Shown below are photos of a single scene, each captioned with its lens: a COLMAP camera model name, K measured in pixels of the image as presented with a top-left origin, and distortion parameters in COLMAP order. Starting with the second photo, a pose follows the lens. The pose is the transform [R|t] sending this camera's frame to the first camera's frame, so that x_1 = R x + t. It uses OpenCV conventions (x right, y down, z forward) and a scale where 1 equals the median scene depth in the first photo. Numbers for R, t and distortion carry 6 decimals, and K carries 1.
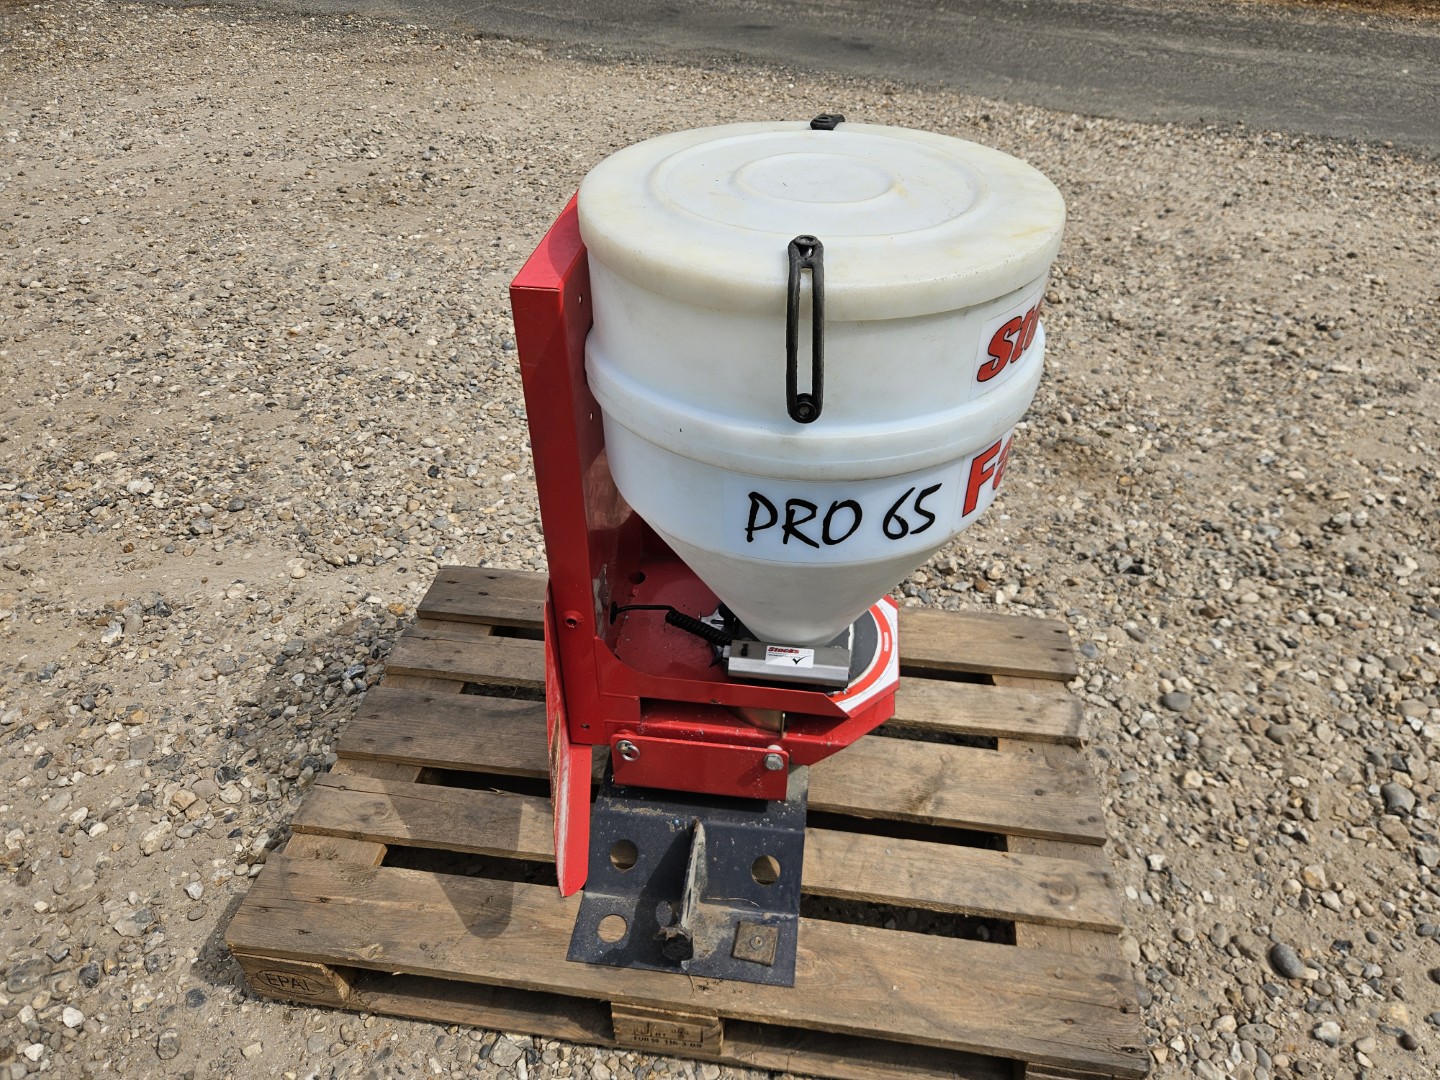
lens RADIAL K [[975.4, 0, 720.5], [0, 975.4, 529.5], [0, 0, 1]] dist [0.057908, -0.056430]
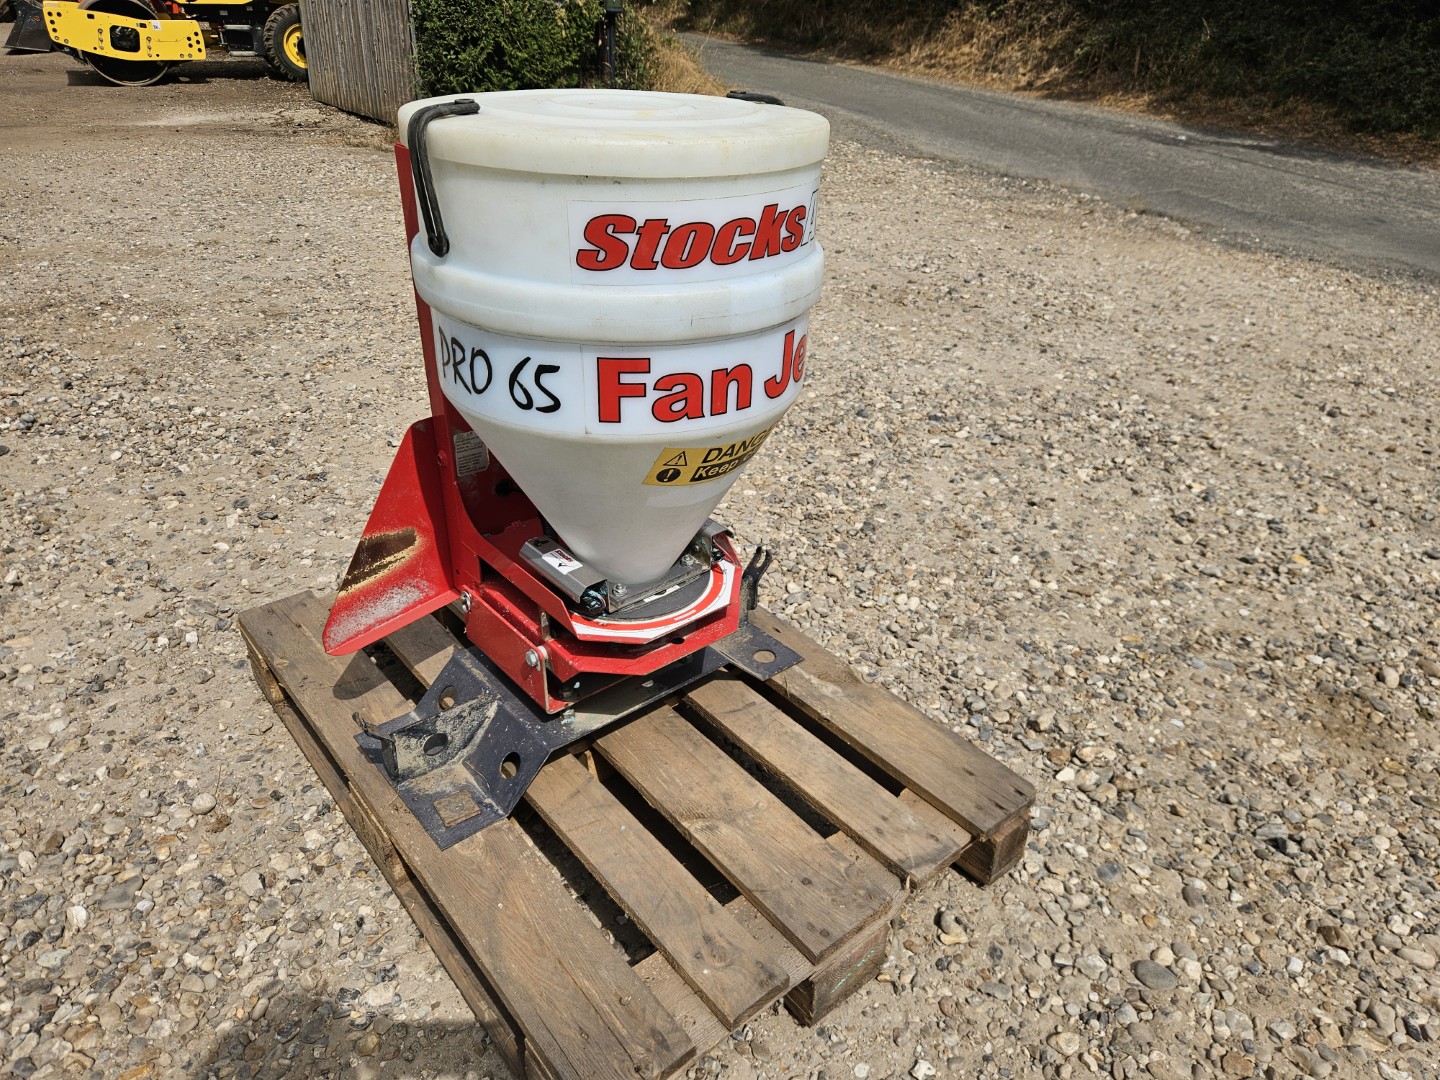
lens RADIAL K [[968.3, 0, 711.4], [0, 968.3, 541.4], [0, 0, 1]] dist [0.059762, -0.050617]
pose [[0.731153, 0.345394, -0.588318, 0.471498], [-0.433496, 0.901103, -0.009715, 0.028884], [0.526779, 0.262137, 0.808572, 0.127000]]
